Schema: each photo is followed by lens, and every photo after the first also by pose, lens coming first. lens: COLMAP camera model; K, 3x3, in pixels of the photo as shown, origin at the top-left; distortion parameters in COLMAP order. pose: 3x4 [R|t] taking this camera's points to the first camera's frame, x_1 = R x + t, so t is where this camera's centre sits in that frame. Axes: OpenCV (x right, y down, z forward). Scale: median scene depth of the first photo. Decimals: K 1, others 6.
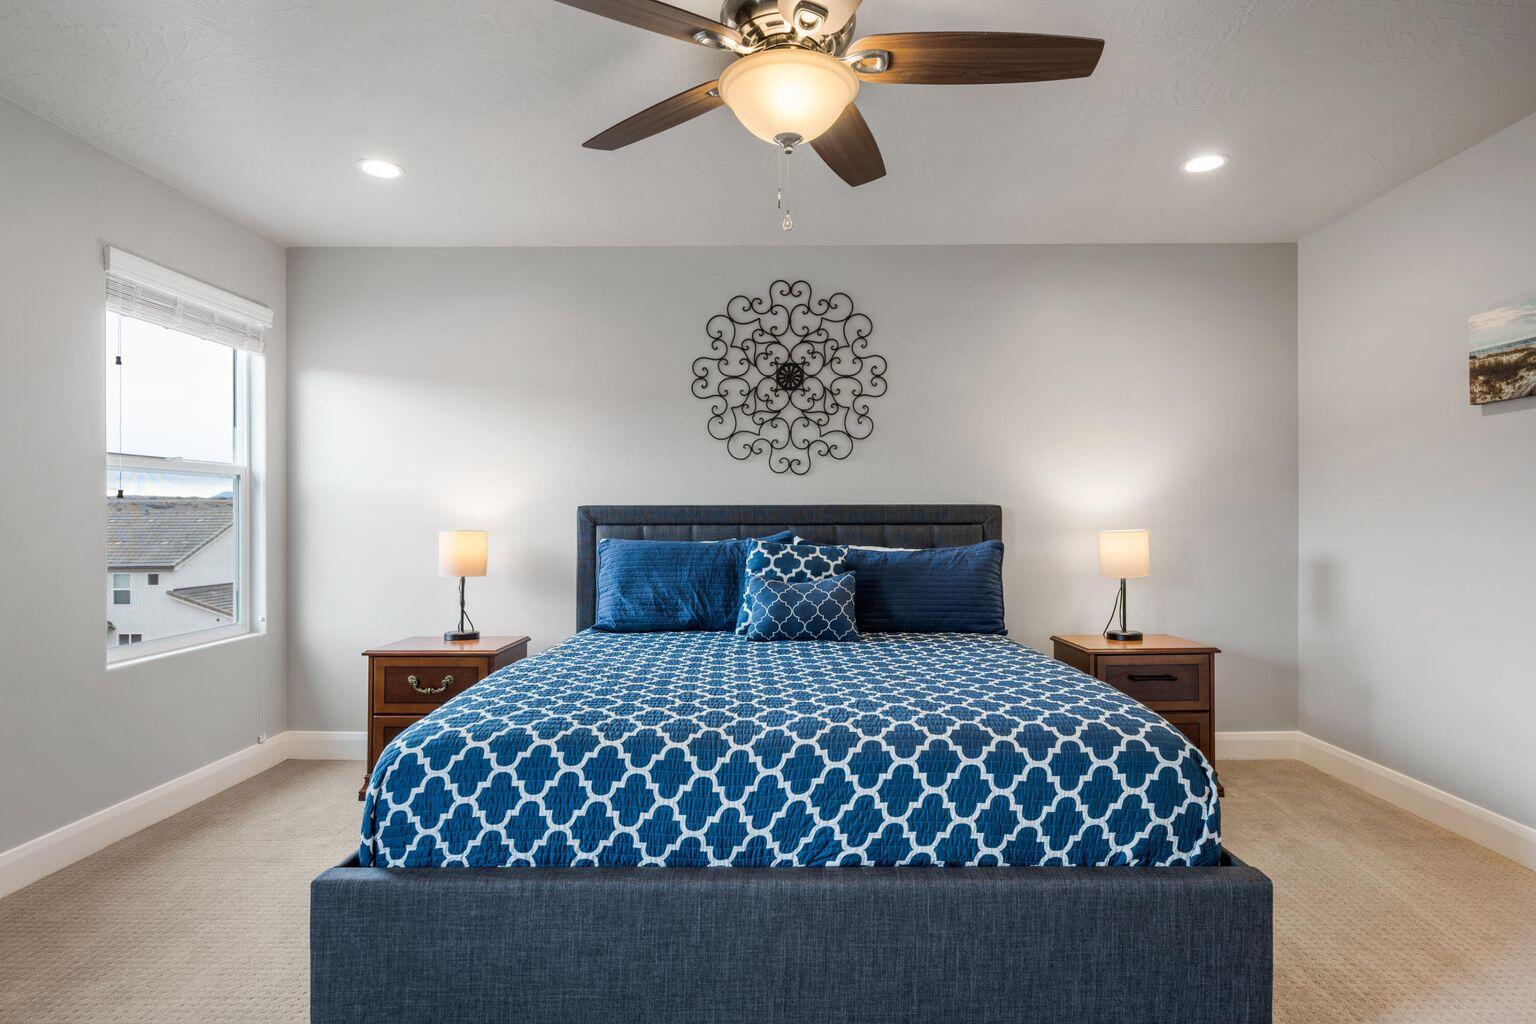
lens RADIAL K [[835.0, 0, 768.0], [0, 835.0, 512.0], [0, 0, 1]] dist [0.000580, -0.000169]
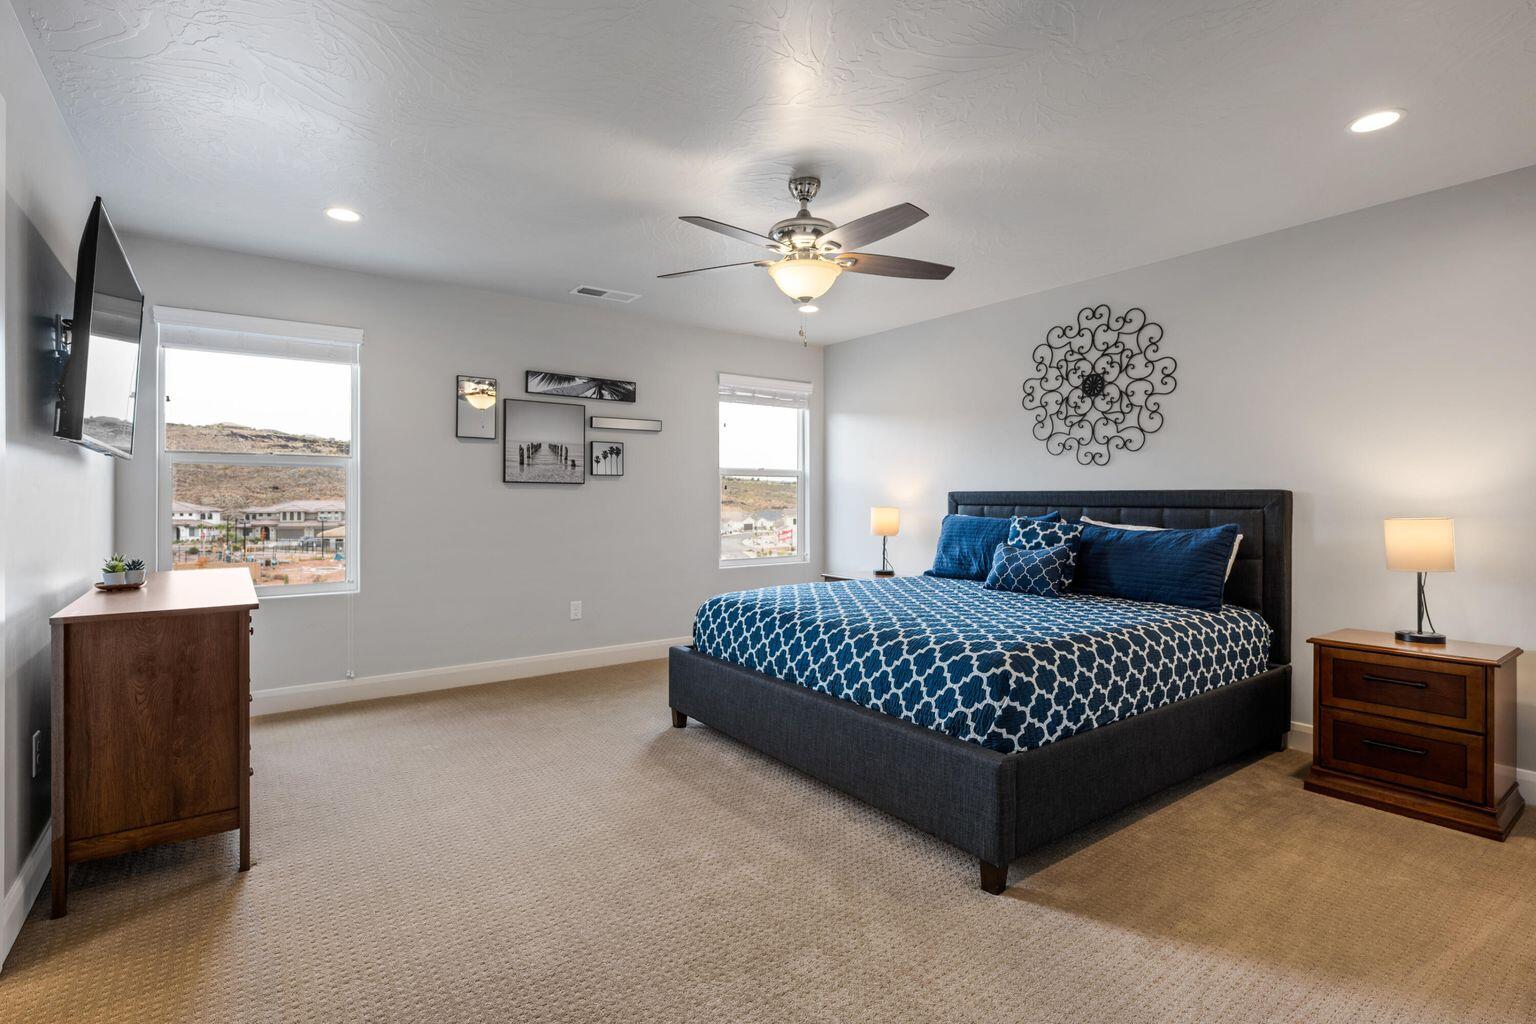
lens RADIAL K [[737.8, 0, 767.9], [0, 737.8, 496.7], [0, 0, 1]] dist [-0.001471, -0.000007]
pose [[0.588818, 0.003902, -0.808256, 0.618954], [0.000456, 0.999987, 0.005160, -0.005159], [0.808266, -0.003406, 0.588808, -0.019604]]
